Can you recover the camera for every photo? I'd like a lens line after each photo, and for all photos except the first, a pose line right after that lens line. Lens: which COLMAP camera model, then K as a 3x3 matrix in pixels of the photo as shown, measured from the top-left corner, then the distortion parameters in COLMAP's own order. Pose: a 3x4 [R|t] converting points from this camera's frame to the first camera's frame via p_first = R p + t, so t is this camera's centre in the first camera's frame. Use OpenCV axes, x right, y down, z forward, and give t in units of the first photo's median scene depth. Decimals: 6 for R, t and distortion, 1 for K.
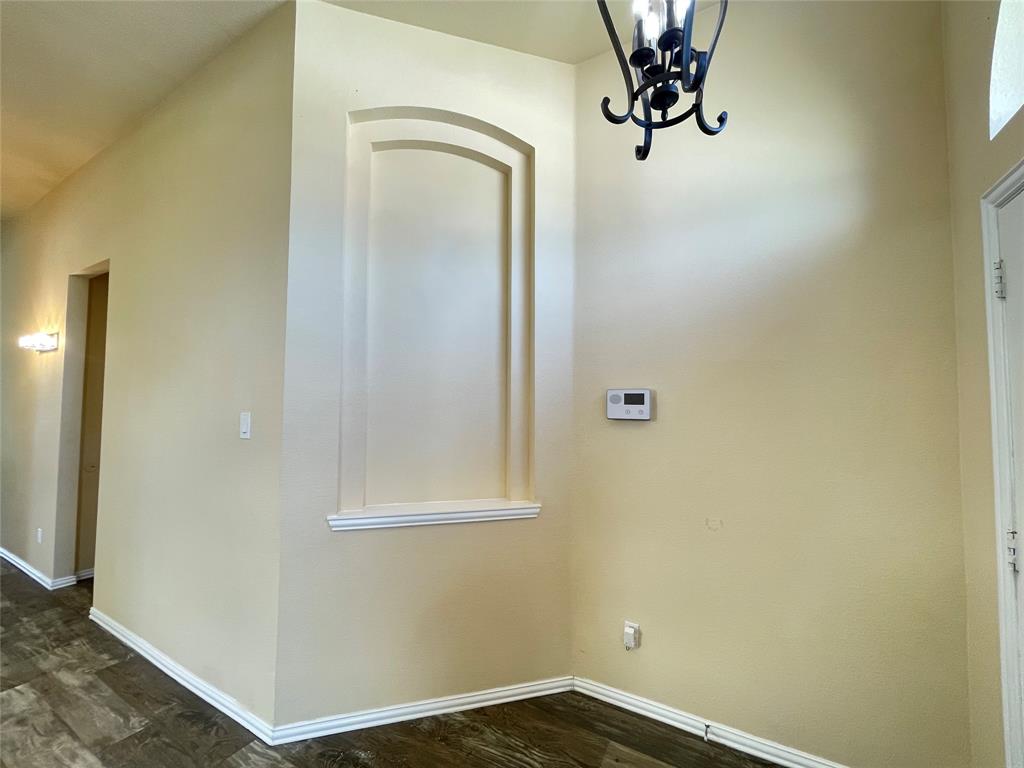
lens RADIAL K [[414.0, 0, 509.7], [0, 414.0, 388.1], [0, 0, 1]] dist [0.001023, -0.001079]
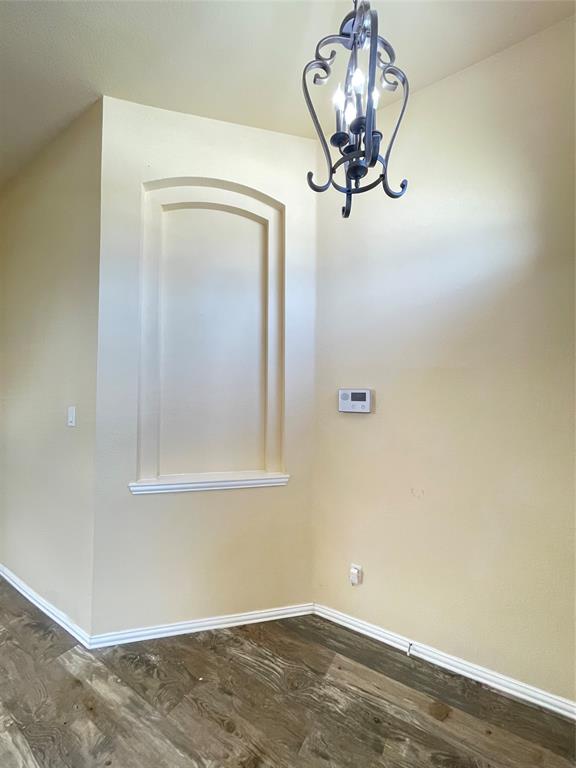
lens RADIAL K [[310.5, 0, 287.8], [0, 310.5, 385.0], [0, 0, 1]] dist [0.001023, -0.001079]
pose [[0.999227, -0.002872, -0.039205, 0.120211], [0.003527, 0.999855, 0.016631, -0.029486], [0.039151, -0.016756, 0.999093, 0.005991]]
